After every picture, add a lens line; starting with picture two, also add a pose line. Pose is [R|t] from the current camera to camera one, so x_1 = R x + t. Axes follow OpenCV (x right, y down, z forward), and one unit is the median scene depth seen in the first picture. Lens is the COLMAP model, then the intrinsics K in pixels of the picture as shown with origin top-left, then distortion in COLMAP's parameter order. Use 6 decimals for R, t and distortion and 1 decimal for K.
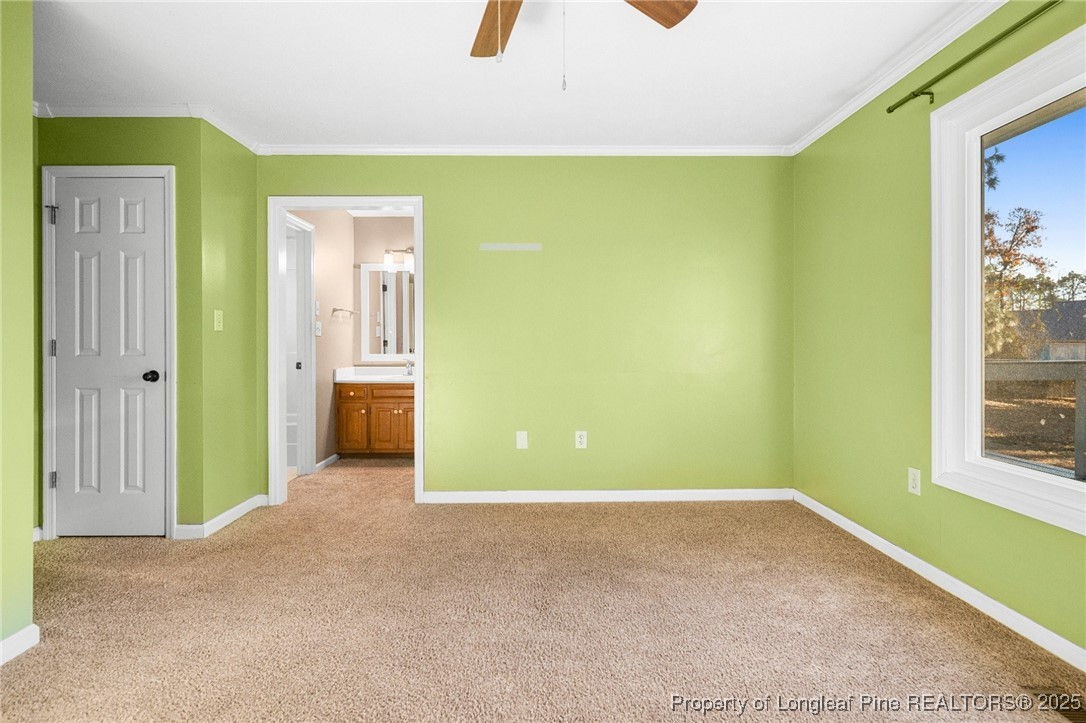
lens RADIAL K [[523.4, 0, 521.7], [0, 523.4, 346.7], [0, 0, 1]] dist [-0.001575, -0.000098]
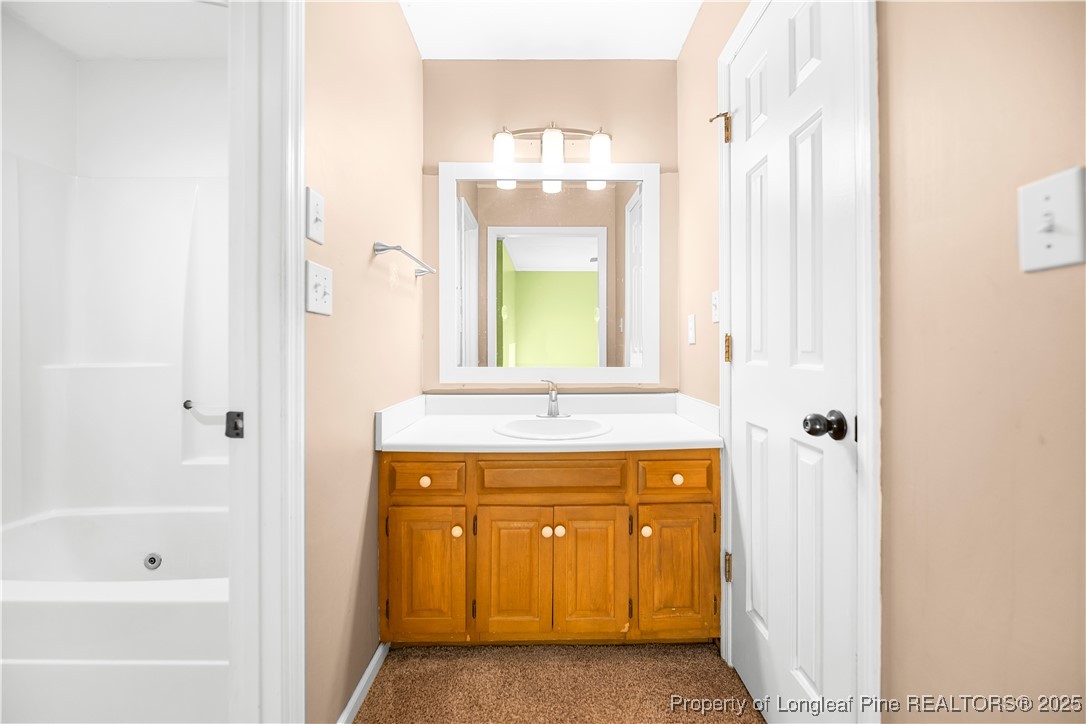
lens RADIAL K [[447.0, 0, 545.3], [0, 447.0, 355.6], [0, 0, 1]] dist [-0.001518, -0.000162]
pose [[0.999928, 0.001953, 0.011827, -0.244422], [-0.001910, 0.999992, -0.003628, 0.003237], [-0.011834, 0.003605, 0.999923, 0.686711]]
